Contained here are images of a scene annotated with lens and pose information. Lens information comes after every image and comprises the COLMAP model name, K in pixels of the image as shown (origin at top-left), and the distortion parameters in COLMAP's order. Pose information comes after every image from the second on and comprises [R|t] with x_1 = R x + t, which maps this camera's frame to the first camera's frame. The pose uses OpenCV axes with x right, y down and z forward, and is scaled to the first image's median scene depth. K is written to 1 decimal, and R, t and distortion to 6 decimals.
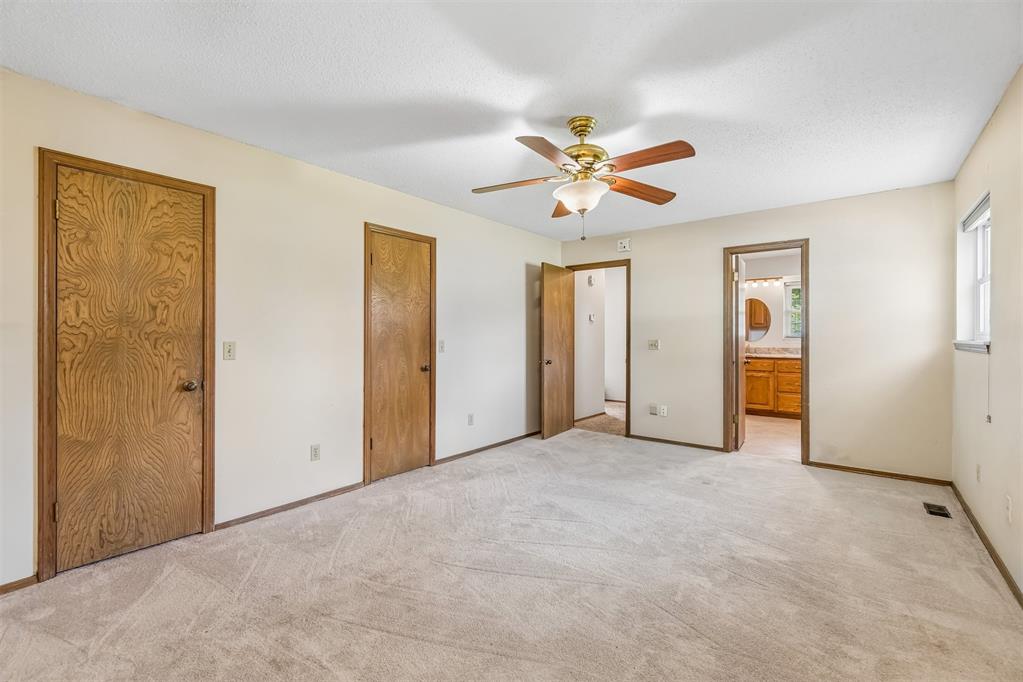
lens RADIAL K [[438.6, 0, 514.6], [0, 438.6, 336.9], [0, 0, 1]] dist [-0.011276, -0.000088]
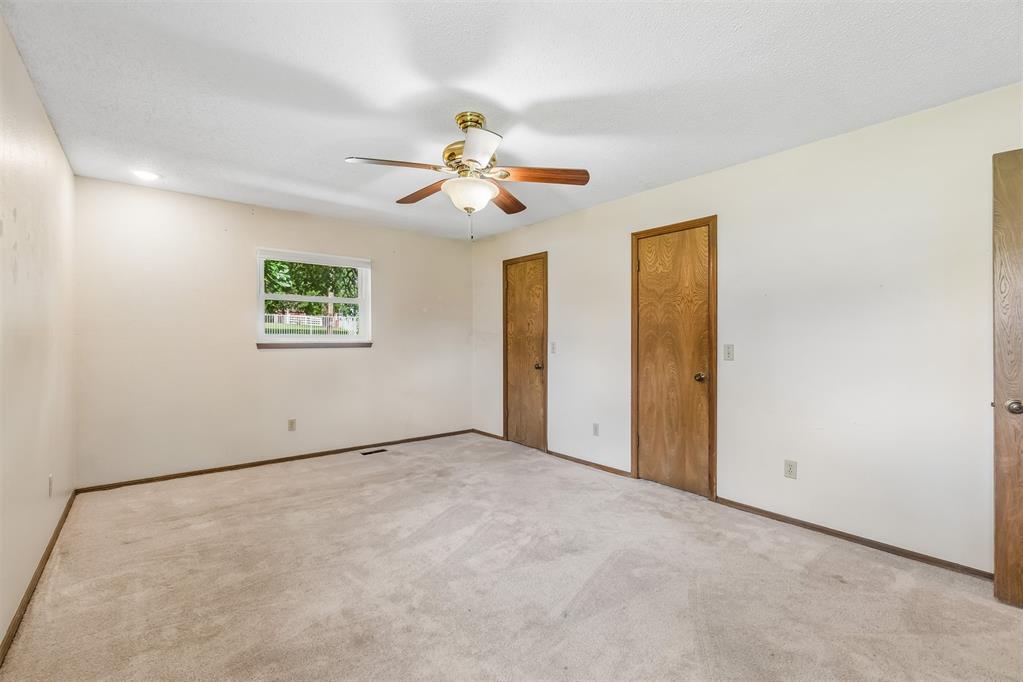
lens RADIAL K [[438.6, 0, 514.6], [0, 438.6, 336.9], [0, 0, 1]] dist [-0.011276, -0.000088]
pose [[-0.197842, -0.002265, -0.980231, 0.741864], [-0.001707, 0.999997, -0.001966, -0.003907], [0.980232, 0.001284, -0.197845, 0.890795]]
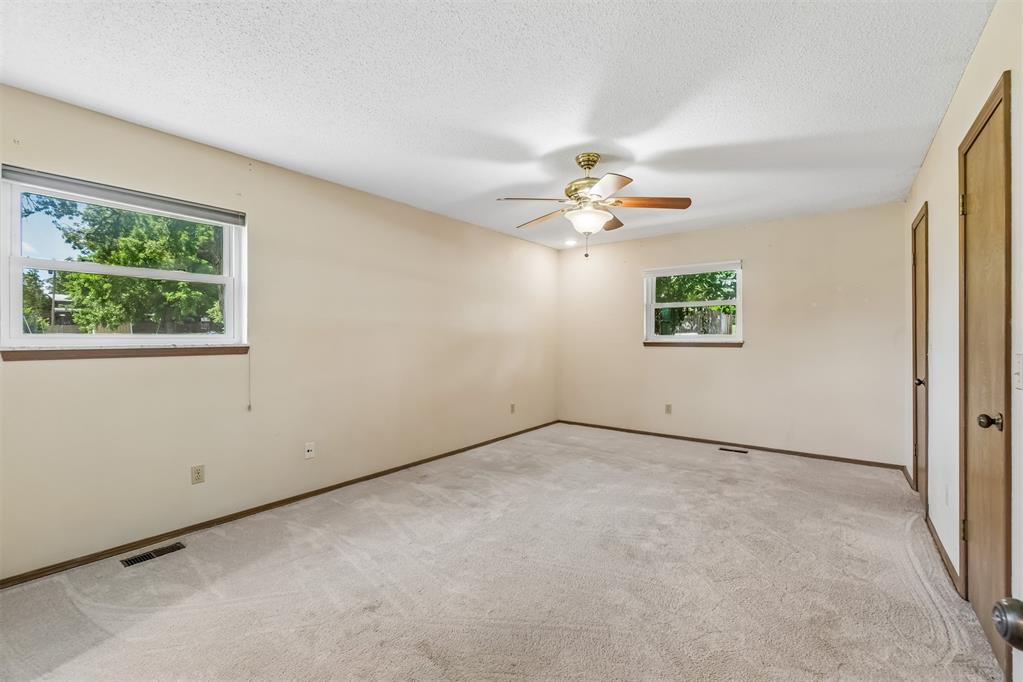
lens RADIAL K [[438.6, 0, 514.6], [0, 438.6, 336.9], [0, 0, 1]] dist [-0.011276, -0.000088]
pose [[-0.999253, -0.000134, -0.038633, 0.269714], [-0.000143, 1.000000, 0.000239, -0.006034], [0.038633, 0.000244, -0.999253, 1.492583]]
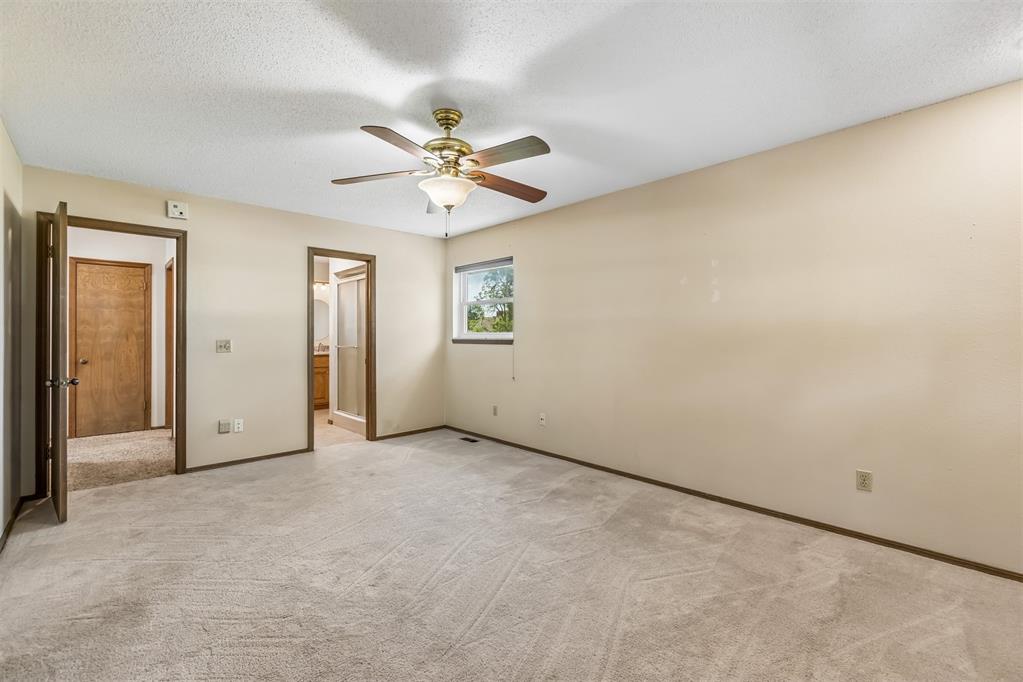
lens RADIAL K [[438.6, 0, 514.6], [0, 438.6, 336.9], [0, 0, 1]] dist [-0.011276, -0.000088]
pose [[0.134891, -0.006027, 0.990842, -0.539470], [0.002007, 0.999981, 0.005810, -0.003717], [-0.990858, 0.001205, 0.134900, 0.491394]]
